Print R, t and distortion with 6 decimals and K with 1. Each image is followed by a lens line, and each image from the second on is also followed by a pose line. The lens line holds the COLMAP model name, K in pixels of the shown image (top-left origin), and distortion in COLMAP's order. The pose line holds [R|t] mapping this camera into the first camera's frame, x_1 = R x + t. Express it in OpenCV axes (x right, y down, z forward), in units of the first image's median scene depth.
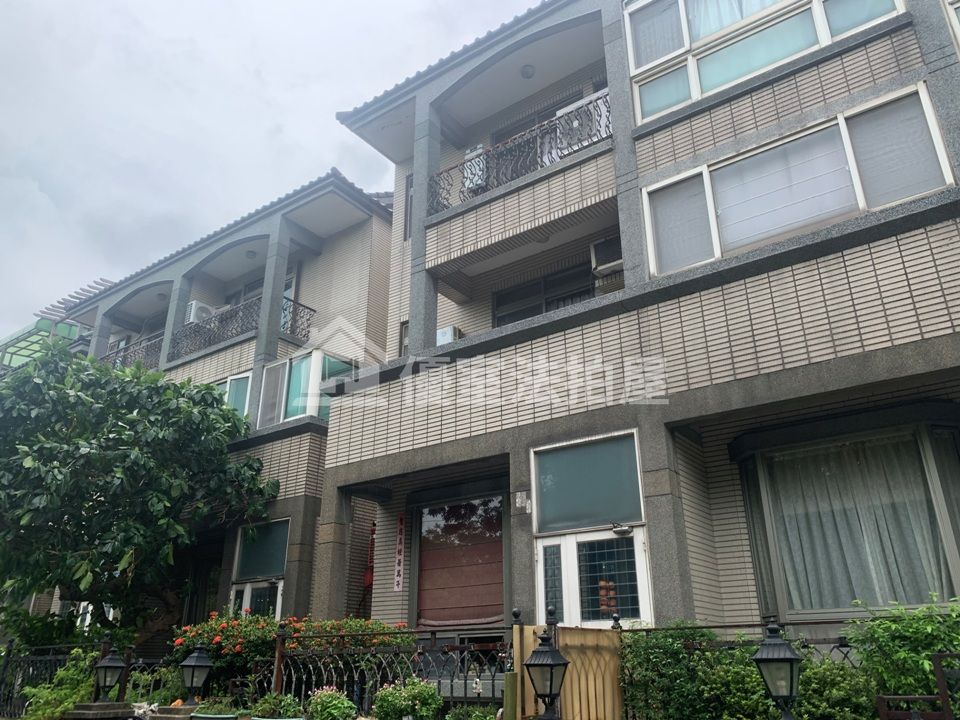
lens RADIAL K [[738.8, 0, 485.8], [0, 738.8, 349.4], [0, 0, 1]] dist [0.072527, -0.121529]
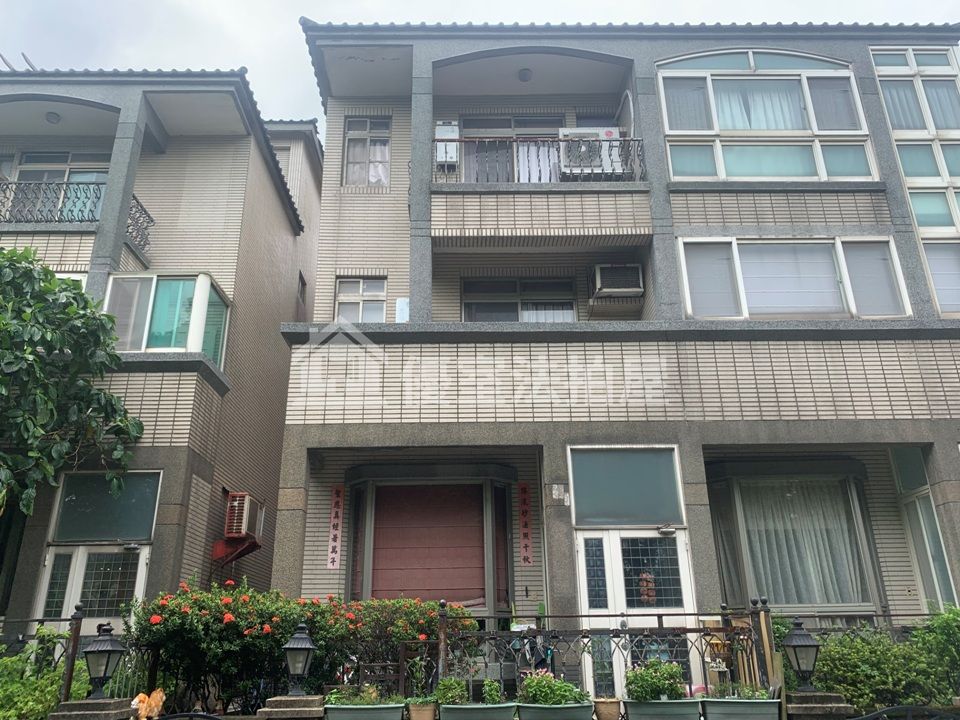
lens RADIAL K [[736.9, 0, 476.5], [0, 736.9, 357.6], [0, 0, 1]] dist [0.056998, -0.088813]
pose [[0.802458, 0.215553, 0.556416, -0.679993], [-0.228656, 0.972376, -0.046927, 0.095494], [-0.551161, -0.089571, 0.829578, 0.219317]]
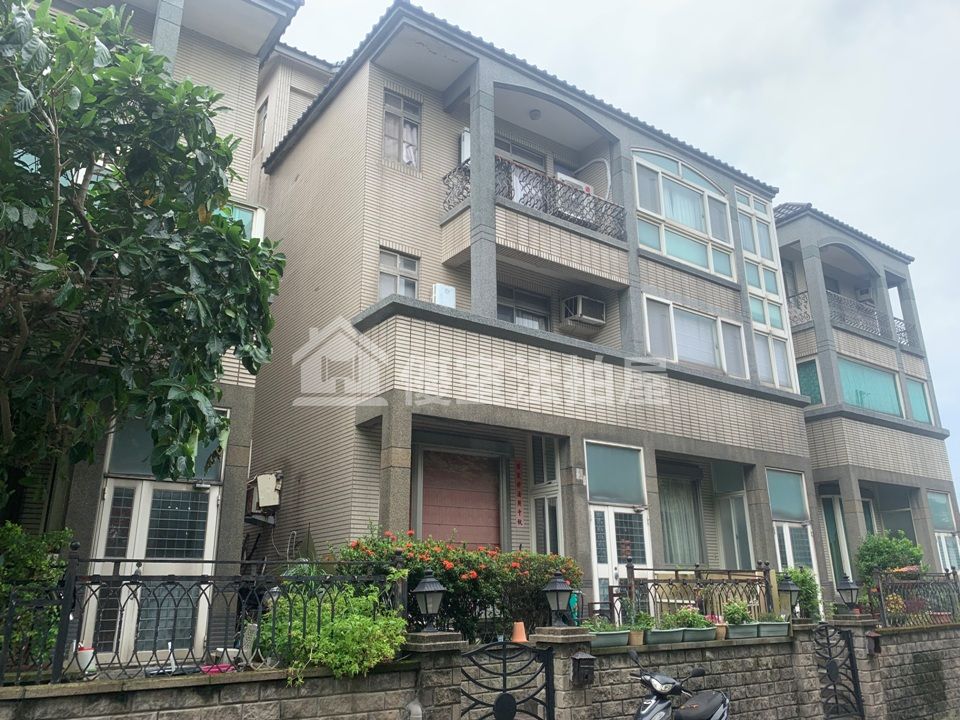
lens RADIAL K [[743.3, 0, 495.2], [0, 743.3, 344.6], [0, 0, 1]] dist [0.130616, -0.265800]
pose [[0.300380, 0.305993, 0.903405, -1.336595], [-0.366408, 0.911490, -0.186902, 0.305142], [-0.880635, -0.274873, 0.385912, 0.685489]]
